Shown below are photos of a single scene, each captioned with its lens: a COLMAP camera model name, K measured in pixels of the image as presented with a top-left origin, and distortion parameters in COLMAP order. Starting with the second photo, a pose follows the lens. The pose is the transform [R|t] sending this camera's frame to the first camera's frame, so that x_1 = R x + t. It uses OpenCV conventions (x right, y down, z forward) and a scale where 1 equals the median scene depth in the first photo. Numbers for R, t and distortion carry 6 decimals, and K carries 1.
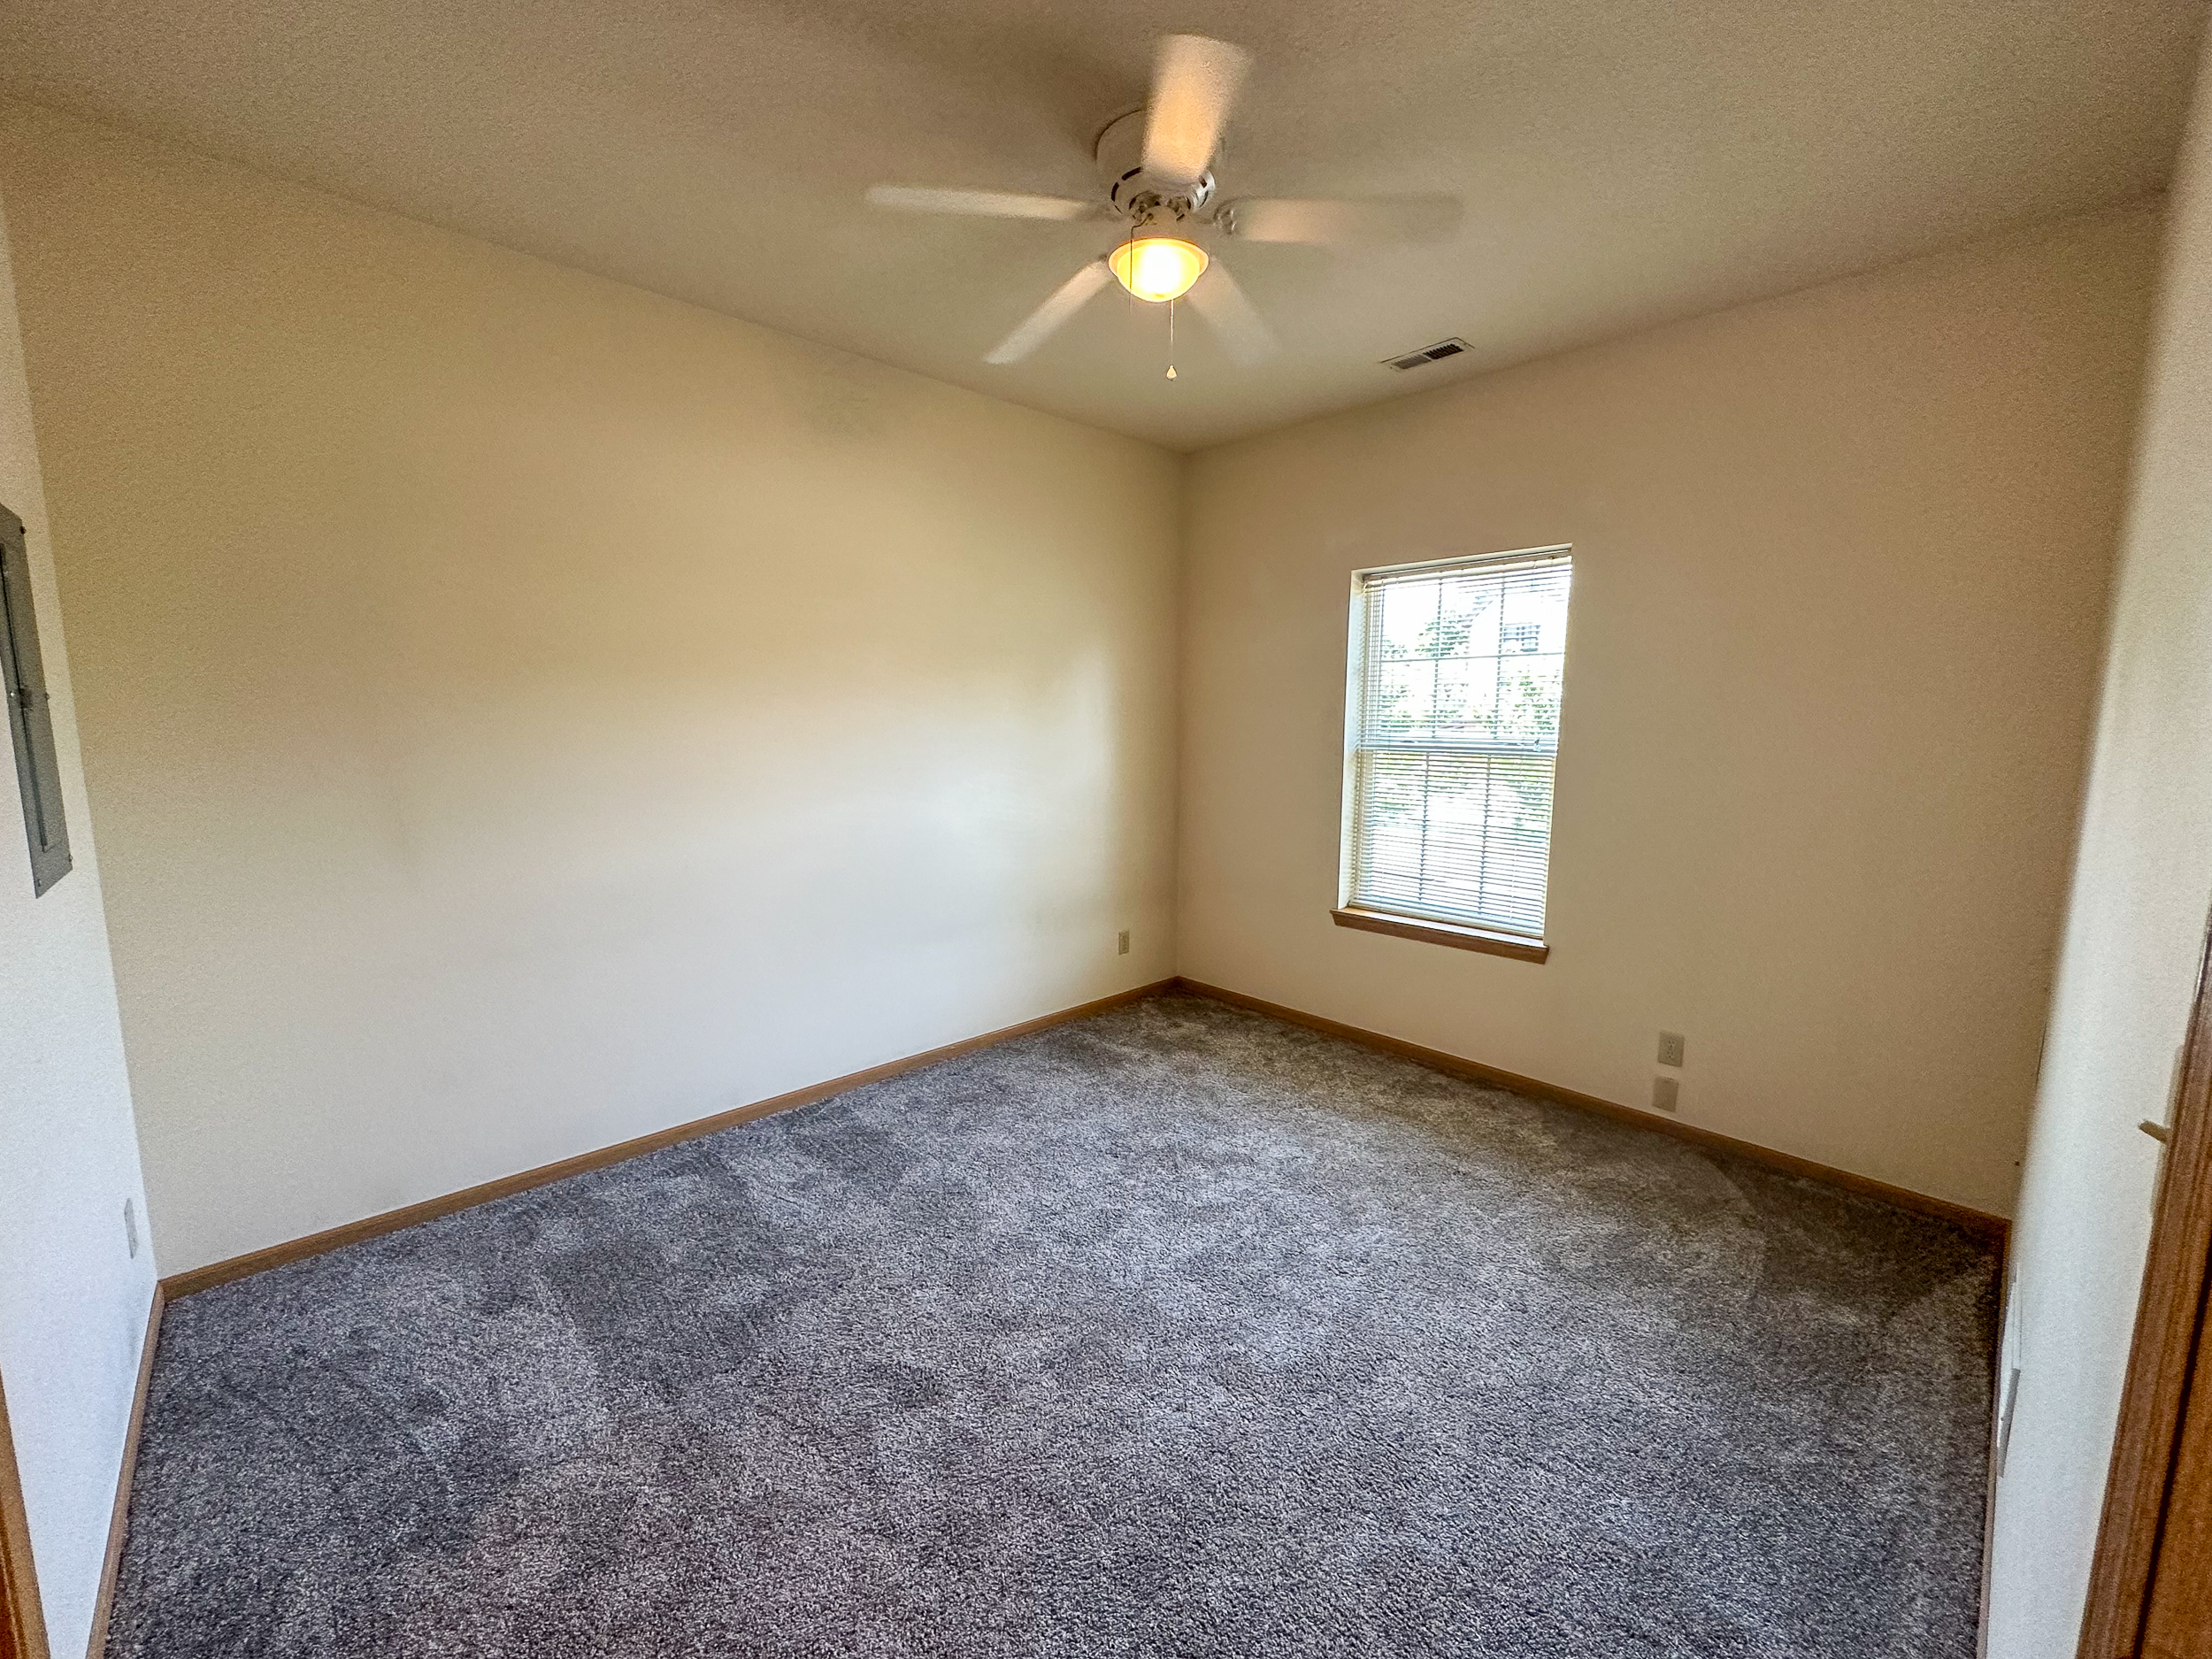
lens RADIAL K [[893.0, 0, 1106.5], [0, 893.0, 834.8], [0, 0, 1]] dist [0.000287, -0.000298]
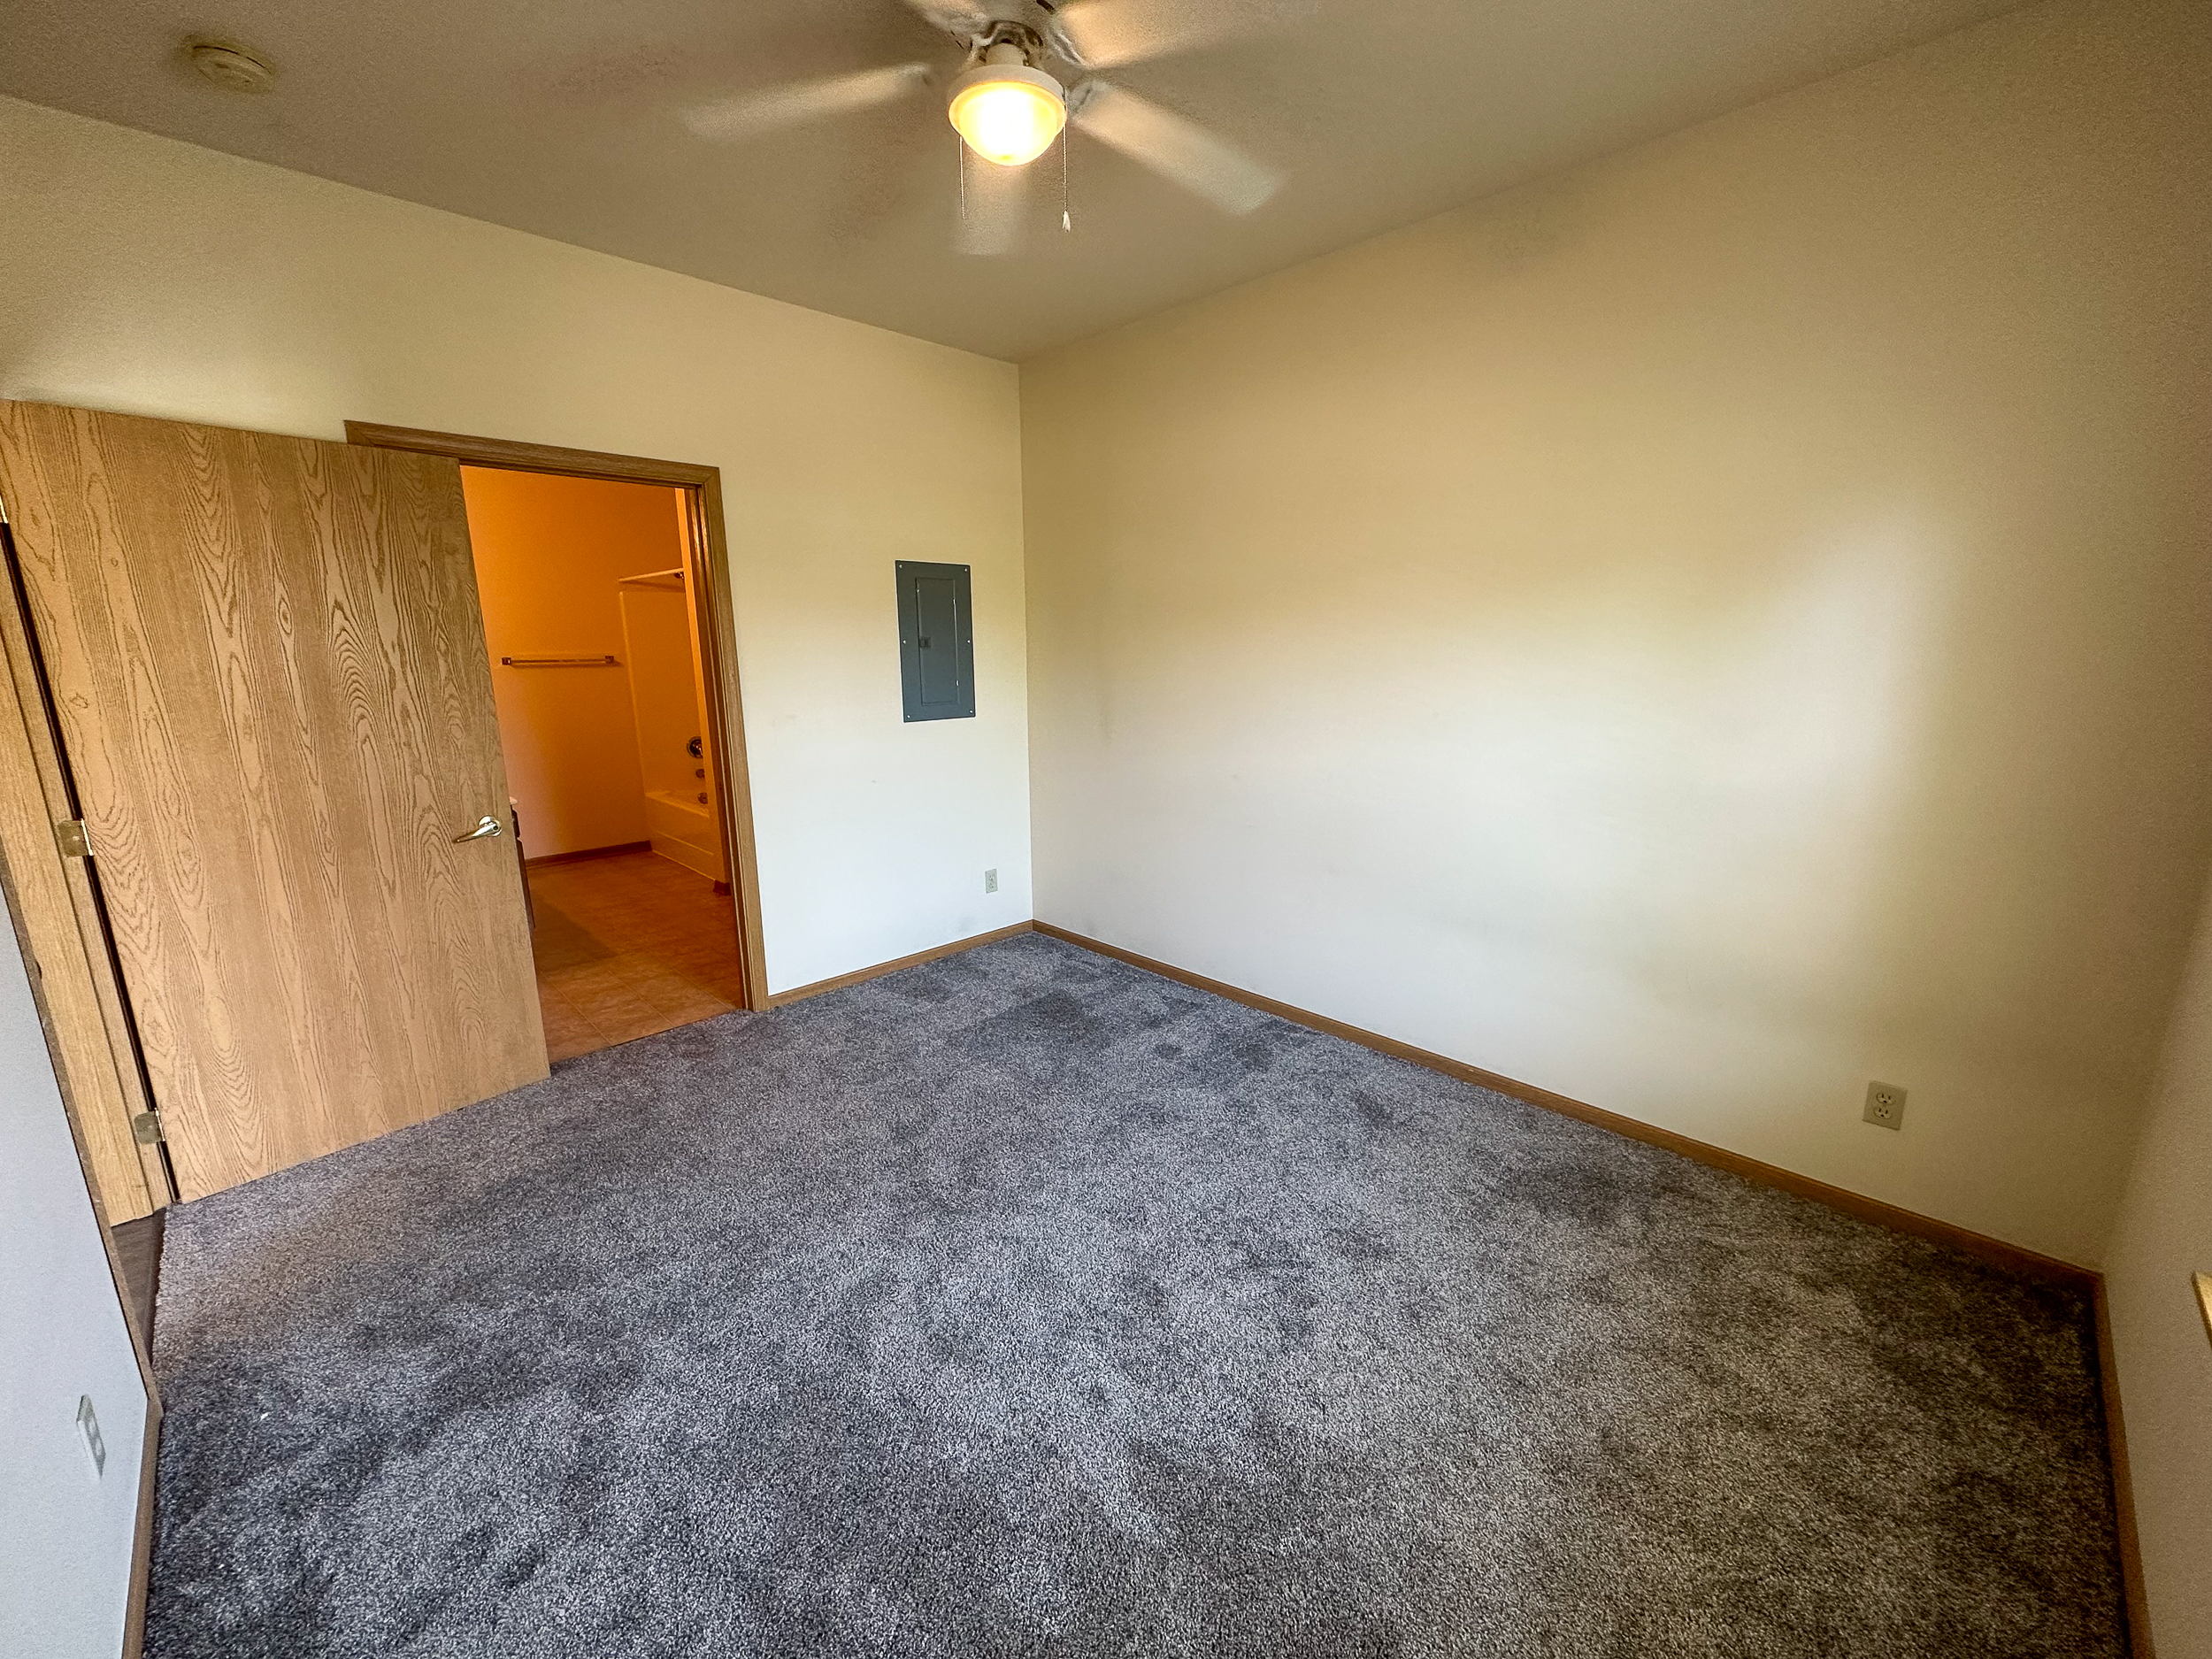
lens RADIAL K [[893.0, 0, 1119.0], [0, 893.0, 846.5], [0, 0, 1]] dist [0.000287, -0.000298]
pose [[0.019458, 0.220762, -0.975134, 0.528042], [-0.135702, 0.966876, 0.216185, -0.079346], [0.990559, 0.128121, 0.048771, 0.599773]]
